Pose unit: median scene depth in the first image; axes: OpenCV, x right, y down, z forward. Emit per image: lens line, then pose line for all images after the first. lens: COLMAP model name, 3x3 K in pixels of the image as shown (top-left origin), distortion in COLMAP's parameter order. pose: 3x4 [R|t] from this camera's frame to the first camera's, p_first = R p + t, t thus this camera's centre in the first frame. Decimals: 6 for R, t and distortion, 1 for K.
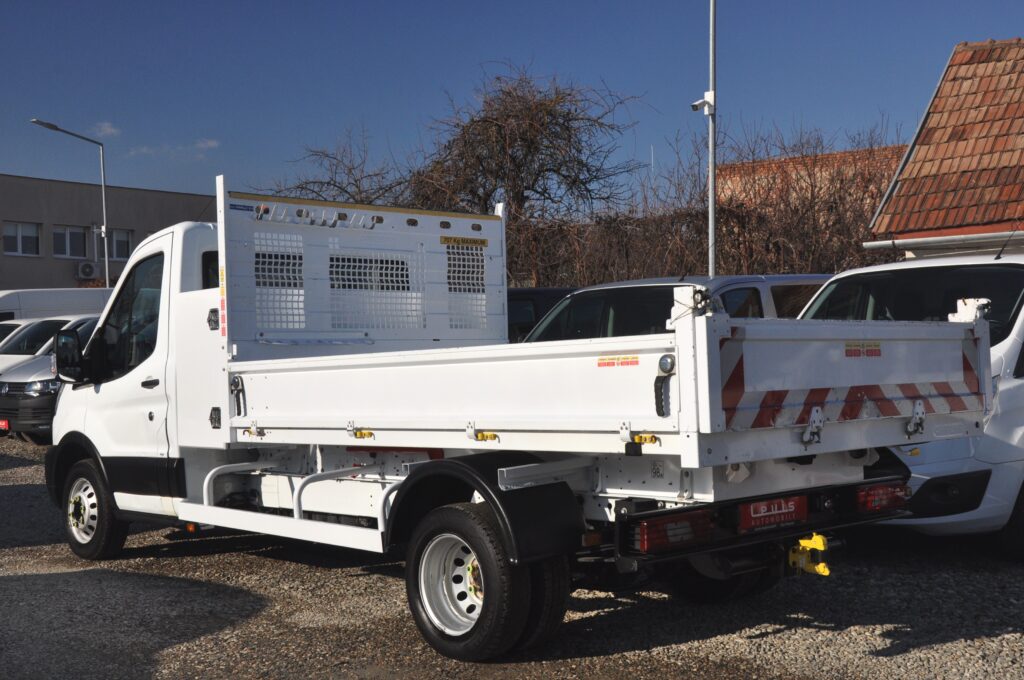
lens RADIAL K [[1247.5, 0, 512.0], [0, 1247.5, 340.0], [0, 0, 1]] dist [0.152225, 0.043591]
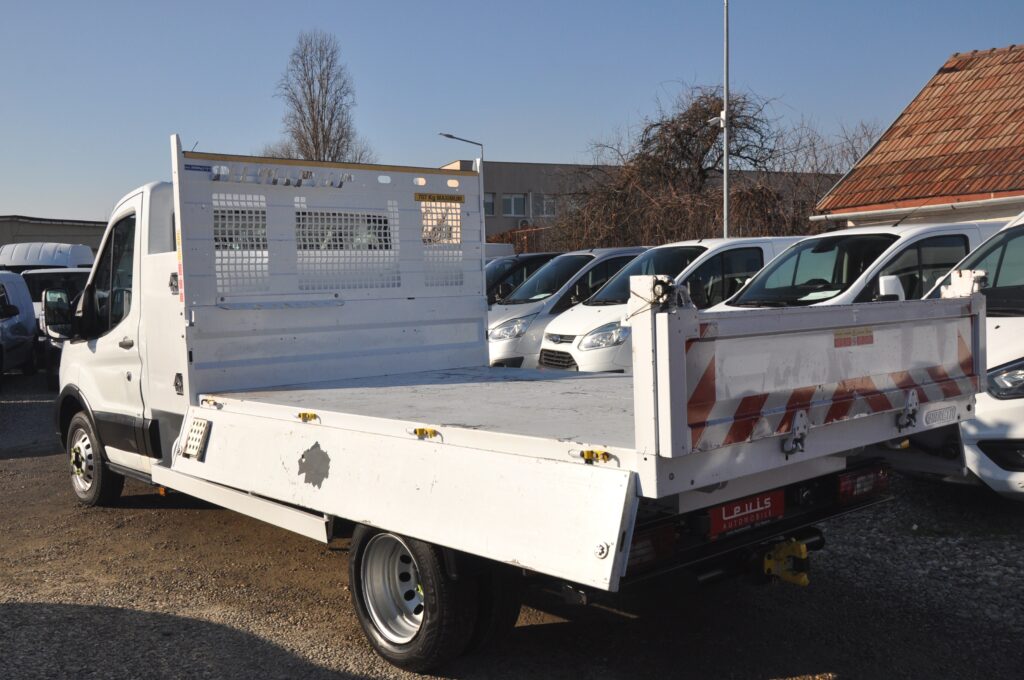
lens RADIAL K [[995.8, 0, 512.0], [0, 995.8, 340.0], [0, 0, 1]] dist [-0.008257, -0.002837]
pose [[0.999537, -0.000418, -0.030419, 0.057908], [0.002906, 0.996645, 0.081791, -0.042307], [0.030283, -0.081841, 0.996185, 0.282199]]
